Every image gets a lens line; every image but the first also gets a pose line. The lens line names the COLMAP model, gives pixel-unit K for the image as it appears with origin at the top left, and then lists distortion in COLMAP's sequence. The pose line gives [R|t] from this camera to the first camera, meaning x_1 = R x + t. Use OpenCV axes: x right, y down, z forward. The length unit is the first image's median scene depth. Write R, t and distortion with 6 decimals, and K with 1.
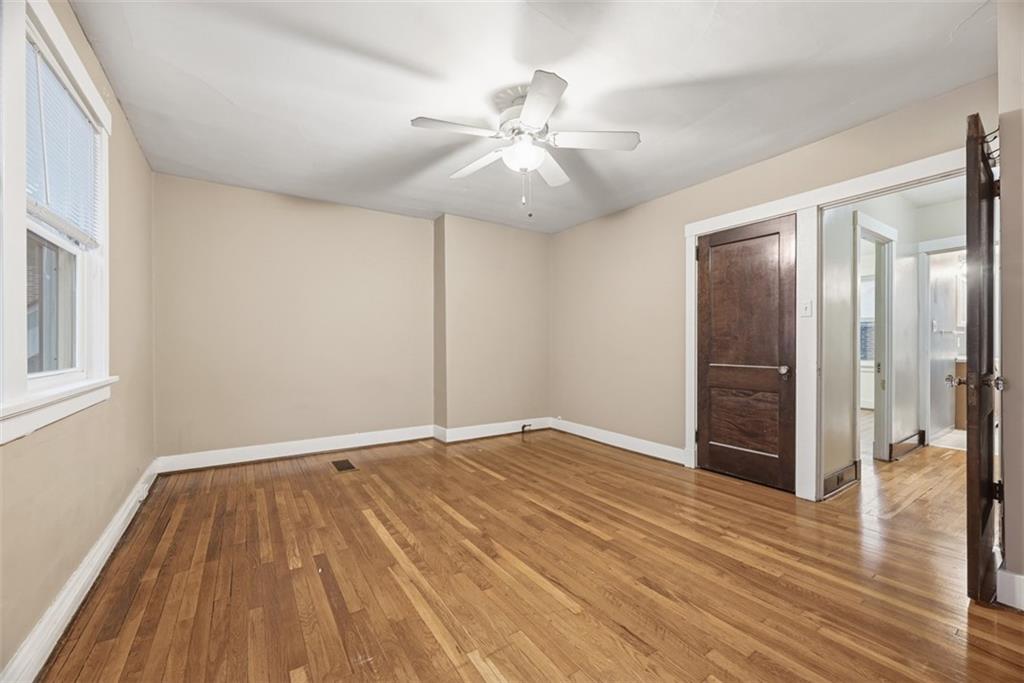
lens RADIAL K [[405.3, 0, 509.1], [0, 405.3, 344.8], [0, 0, 1]] dist [-0.000303, 0.000195]
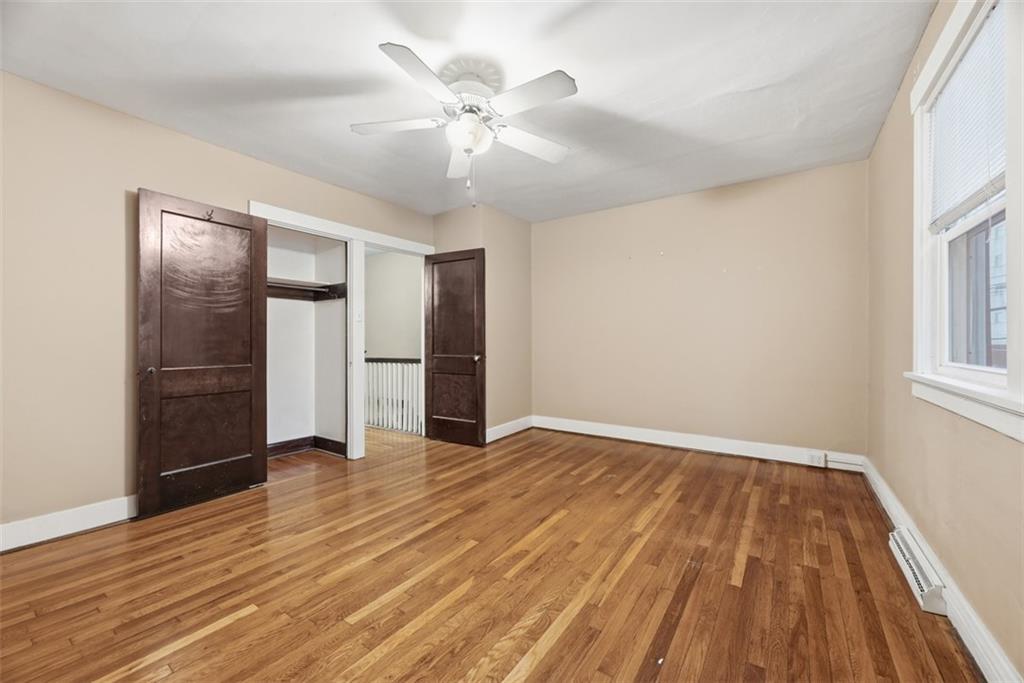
lens RADIAL K [[405.3, 0, 504.2], [0, 405.3, 341.3], [0, 0, 1]] dist [-0.000303, 0.000195]
pose [[-0.365088, 0.008219, 0.930937, -0.912472], [0.003715, 0.999966, -0.007371, 0.000741], [-0.930966, 0.000768, -0.365106, 1.339758]]
